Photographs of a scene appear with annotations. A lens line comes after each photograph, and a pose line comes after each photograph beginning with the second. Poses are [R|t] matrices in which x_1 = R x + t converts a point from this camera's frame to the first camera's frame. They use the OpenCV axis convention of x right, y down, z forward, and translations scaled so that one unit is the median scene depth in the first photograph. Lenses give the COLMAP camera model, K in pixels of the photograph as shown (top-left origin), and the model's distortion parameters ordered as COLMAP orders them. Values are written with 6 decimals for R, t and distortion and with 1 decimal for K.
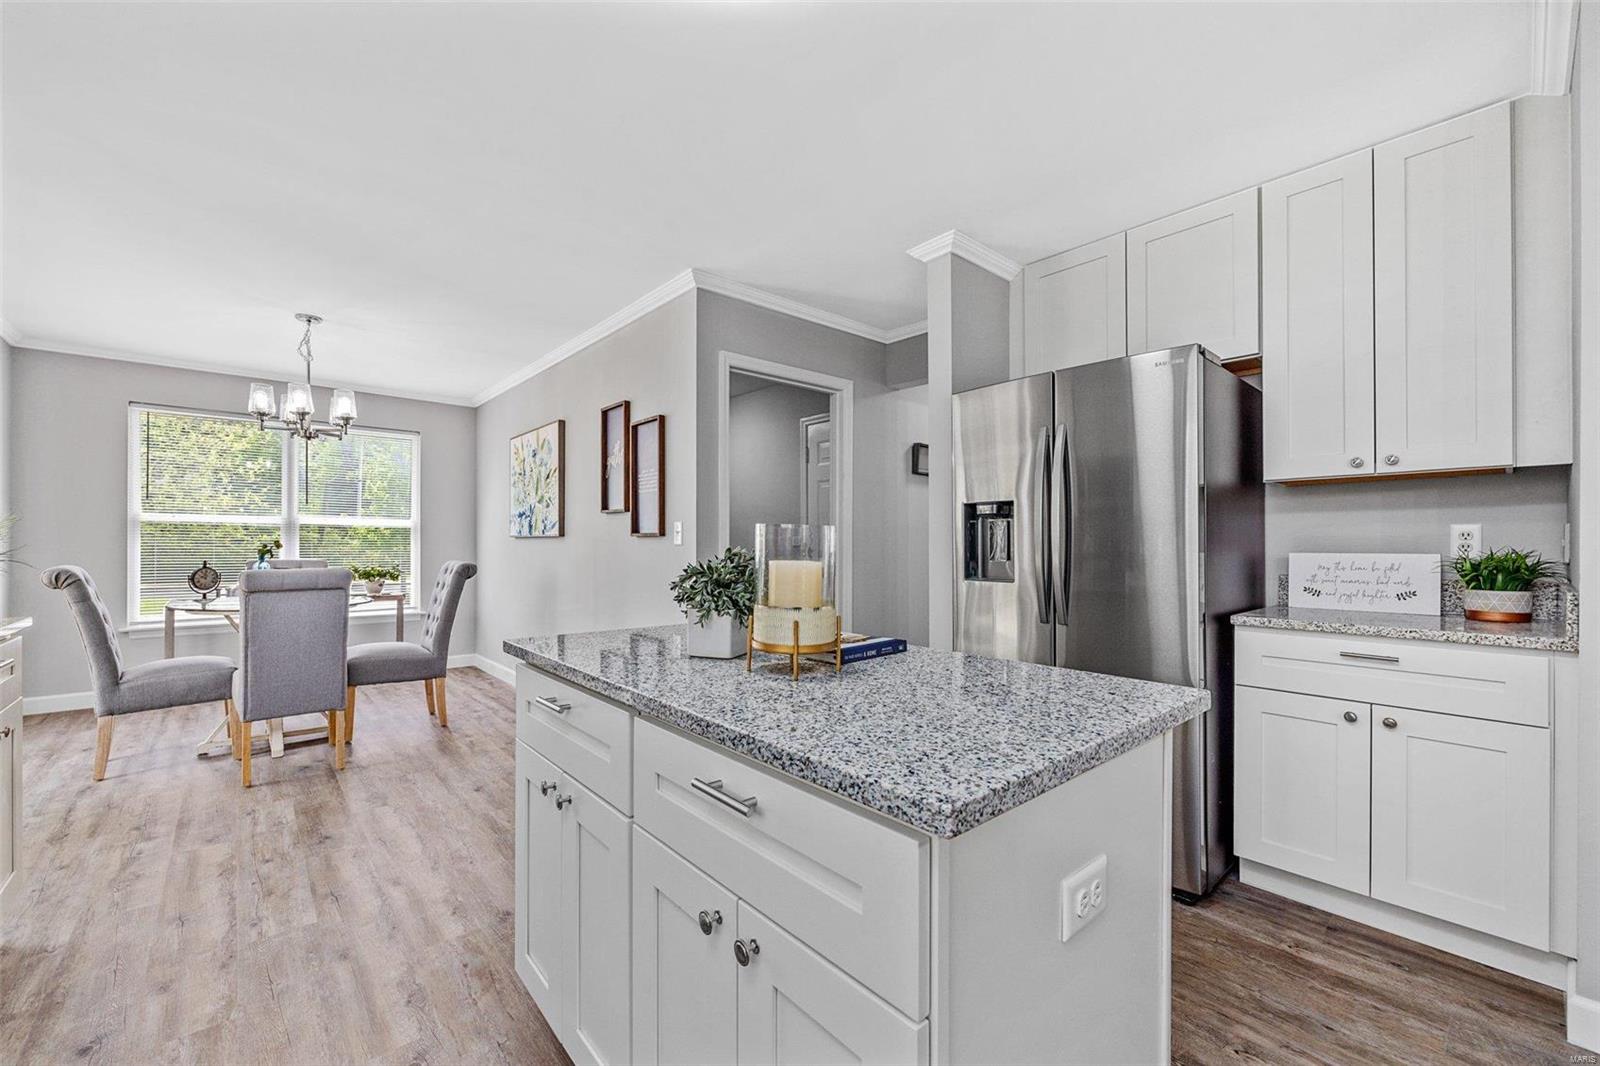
lens RADIAL K [[641.0, 0, 806.9], [0, 641.0, 541.5], [0, 0, 1]] dist [-0.002351, -0.000481]
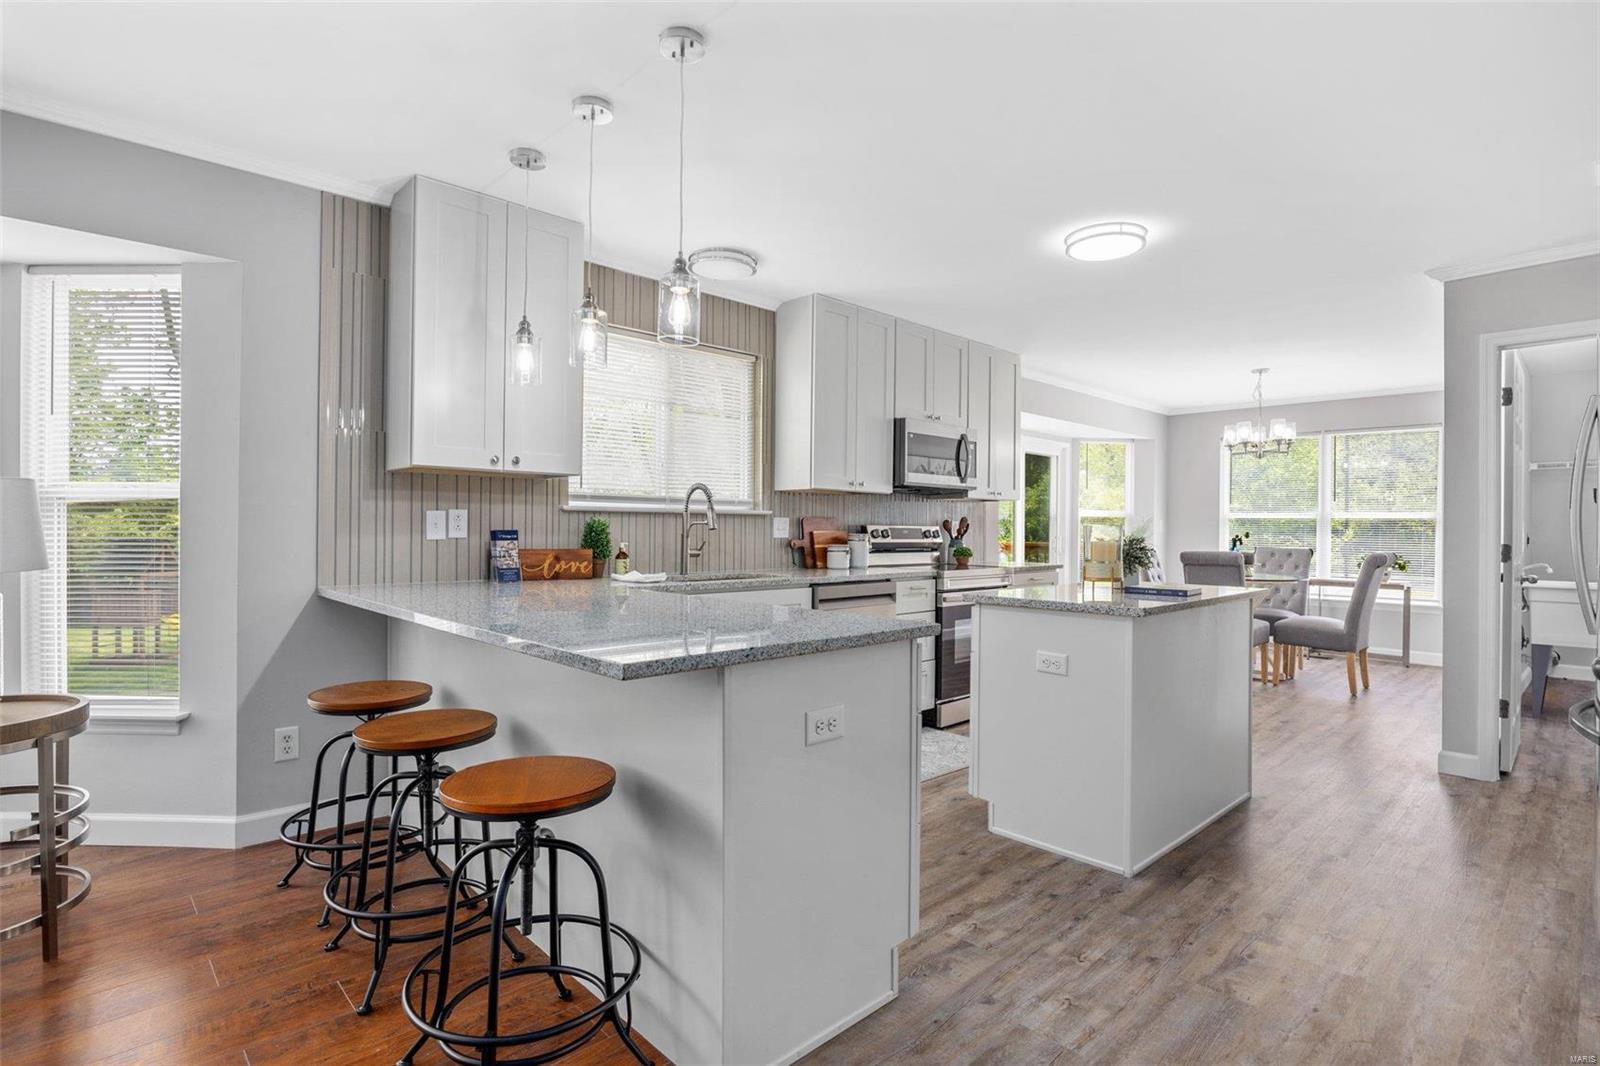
lens RADIAL K [[777.0, 0, 805.2], [0, 777.0, 528.8], [0, 0, 1]] dist [-0.011485, -0.000496]
pose [[0.036109, 0.001162, -0.999347, 0.794664], [-0.006852, 0.999976, 0.000915, -0.003936], [0.999324, 0.006815, 0.036116, -0.029287]]
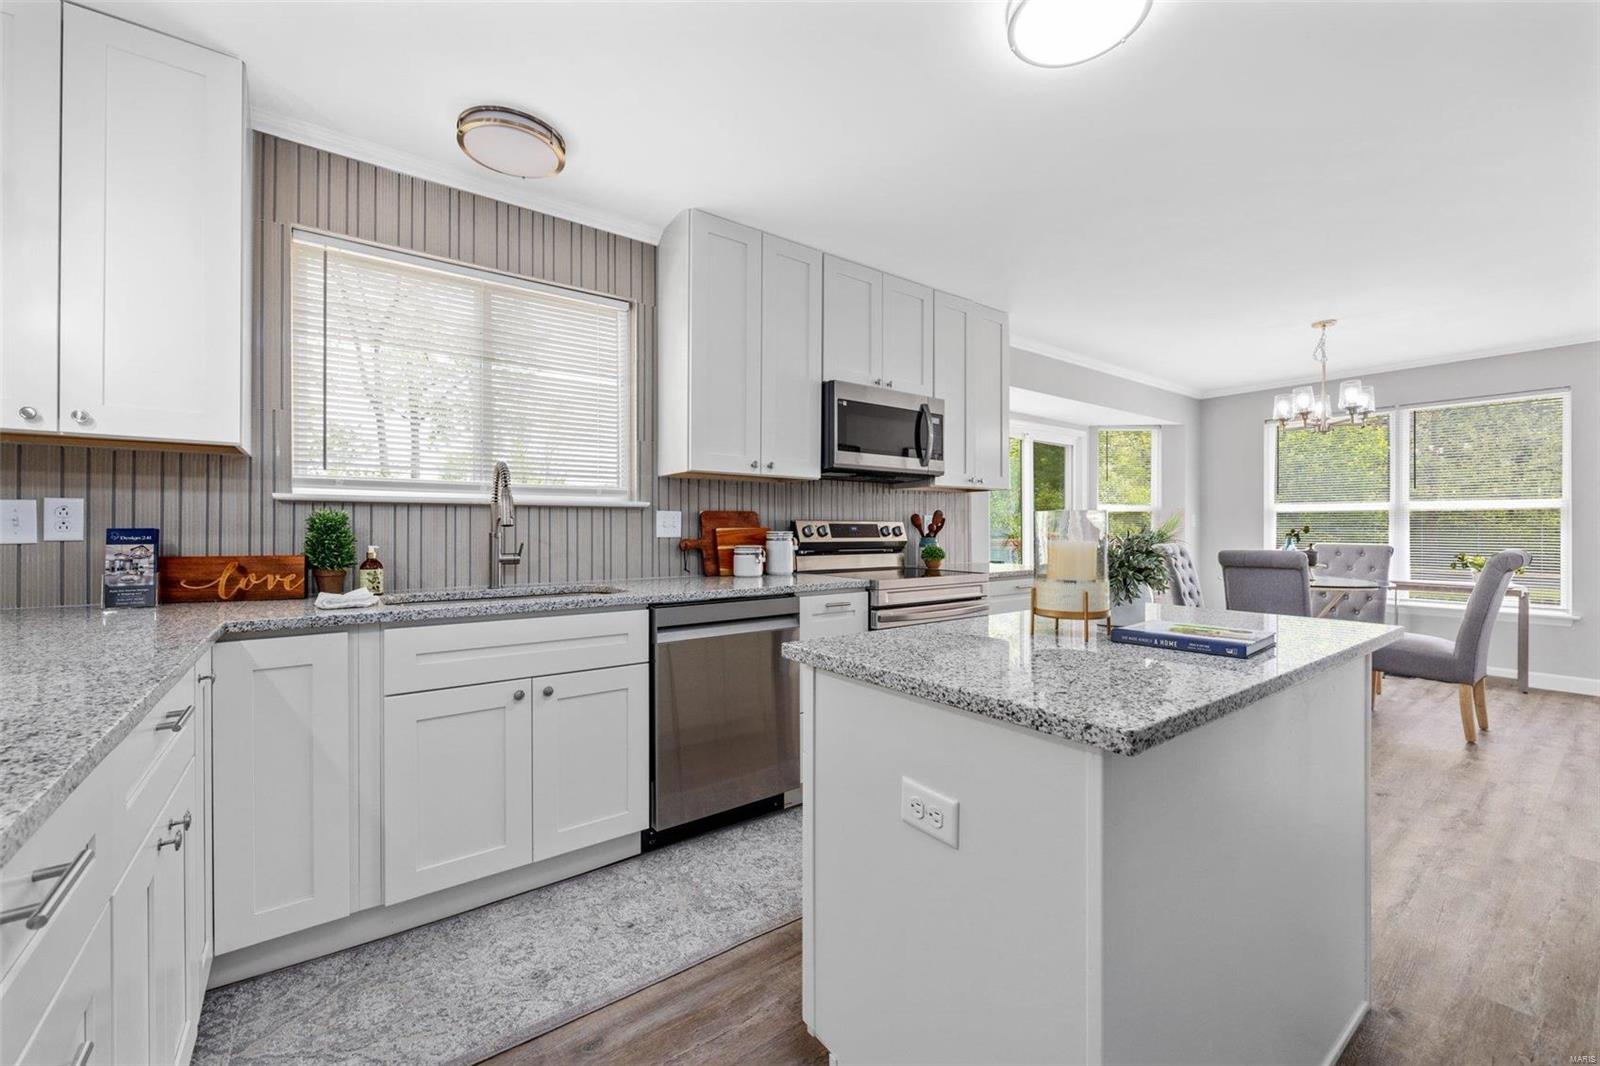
lens RADIAL K [[641.0, 0, 799.7], [0, 641.0, 530.9], [0, 0, 1]] dist [-0.002351, -0.000481]
pose [[-0.086471, 0.003037, -0.996250, 0.370312], [0.002388, 0.999993, 0.002842, 0.001590], [0.996251, -0.002133, -0.086478, 0.187824]]
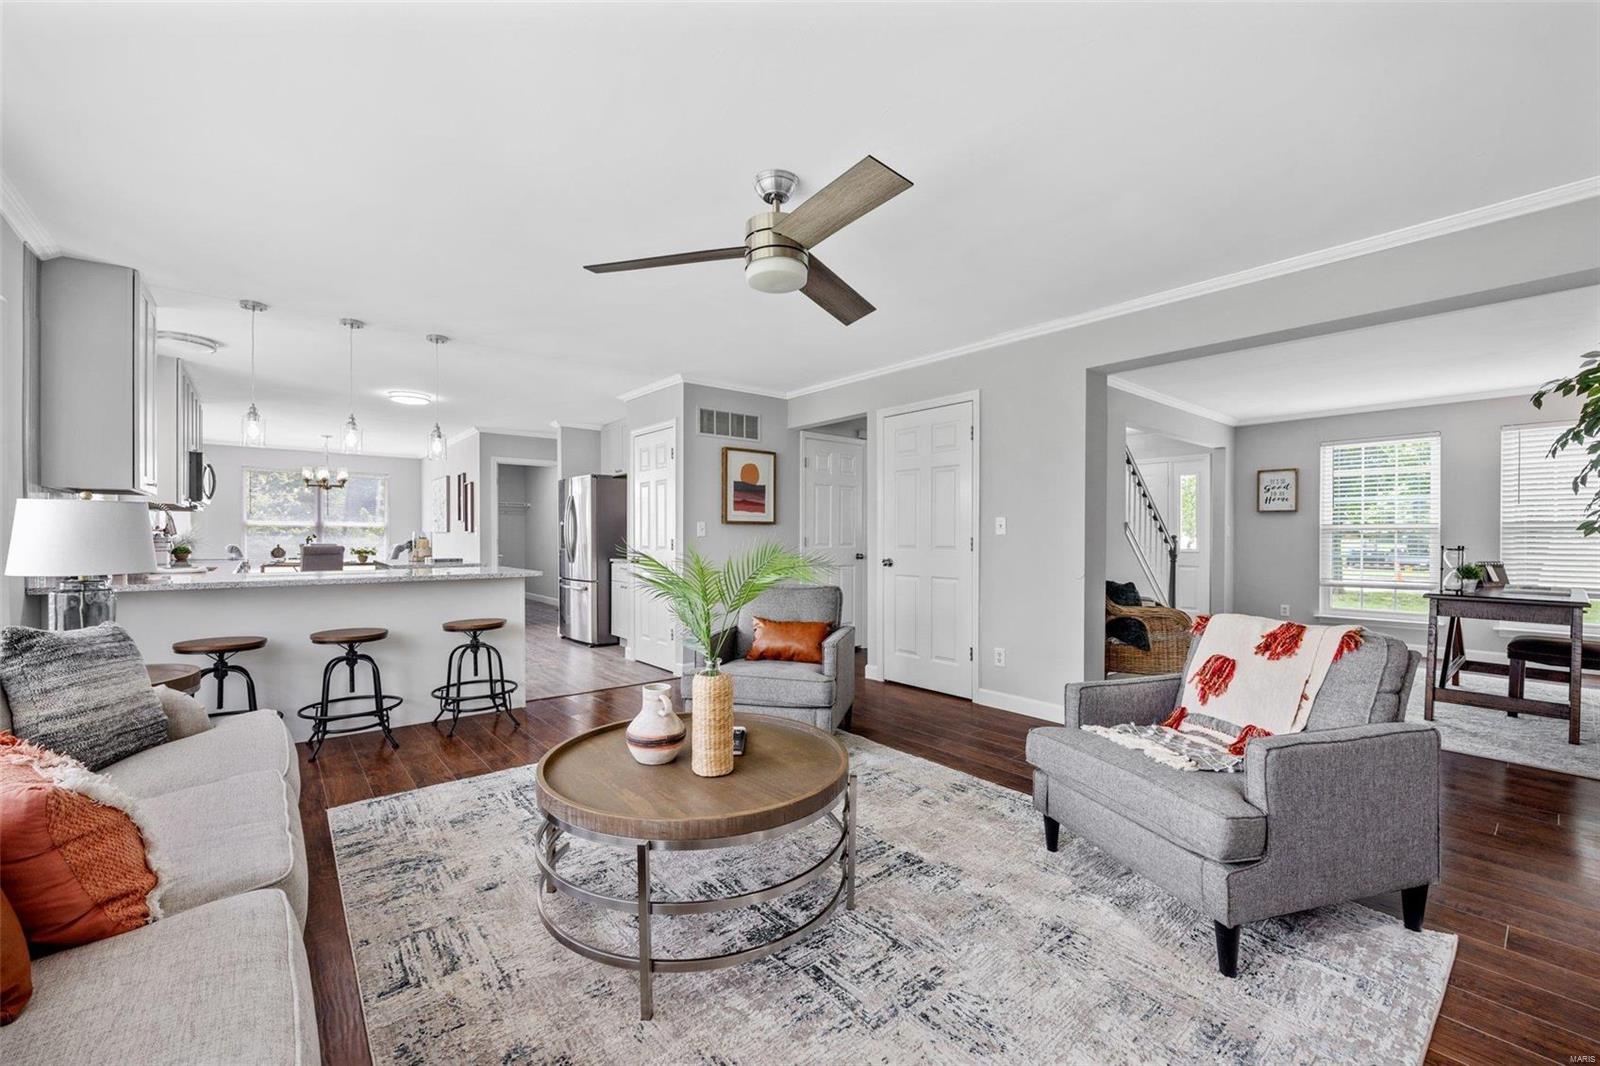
lens RADIAL K [[641.0, 0, 802.4], [0, 641.0, 534.3], [0, 0, 1]] dist [-0.002351, -0.000481]
pose [[0.999513, 0.000369, -0.031190, 0.893666], [-0.000369, 1.000000, 0.000008, -0.001645], [0.031190, 0.000003, 0.999513, -1.113511]]
